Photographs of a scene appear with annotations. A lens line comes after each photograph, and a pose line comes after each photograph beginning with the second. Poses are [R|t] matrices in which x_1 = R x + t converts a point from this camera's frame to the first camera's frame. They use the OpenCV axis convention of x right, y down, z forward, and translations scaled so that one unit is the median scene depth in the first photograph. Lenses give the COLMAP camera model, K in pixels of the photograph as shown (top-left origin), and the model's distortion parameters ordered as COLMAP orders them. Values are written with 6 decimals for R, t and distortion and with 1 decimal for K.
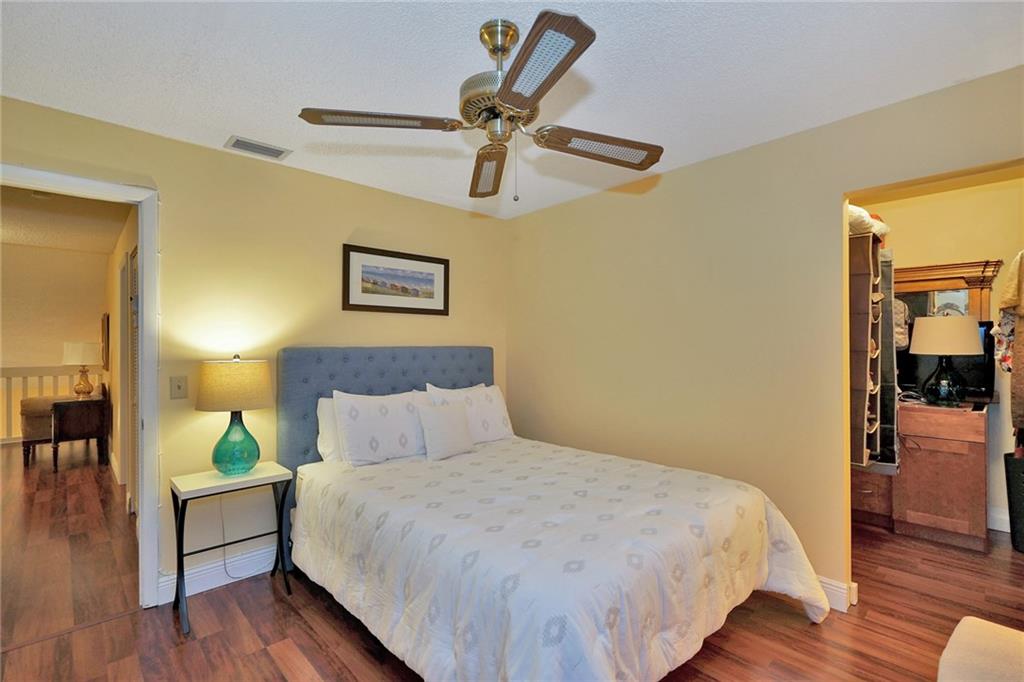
lens RADIAL K [[465.8, 0, 512.0], [0, 465.8, 341.0], [0, 0, 1]] dist [-0.006008, 0.005122]
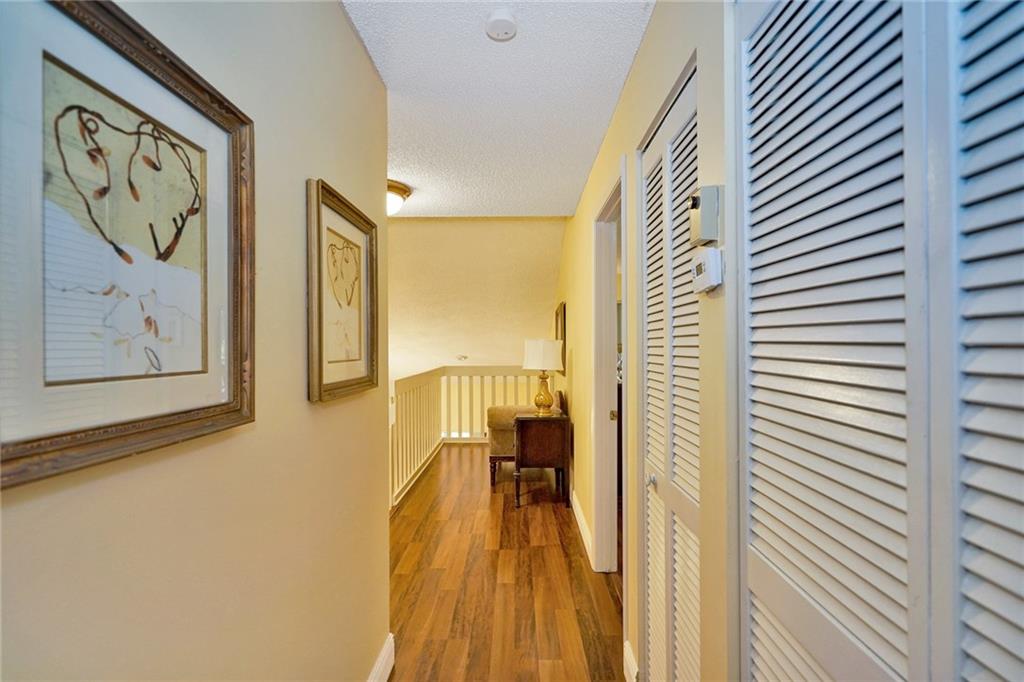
lens RADIAL K [[465.8, 0, 512.0], [0, 465.8, 341.0], [0, 0, 1]] dist [-0.006008, 0.005122]
pose [[0.710702, 0.002488, -0.703489, -0.421827], [0.004468, 0.999958, 0.008050, -0.000904], [0.703479, -0.008864, 0.710661, 0.422726]]
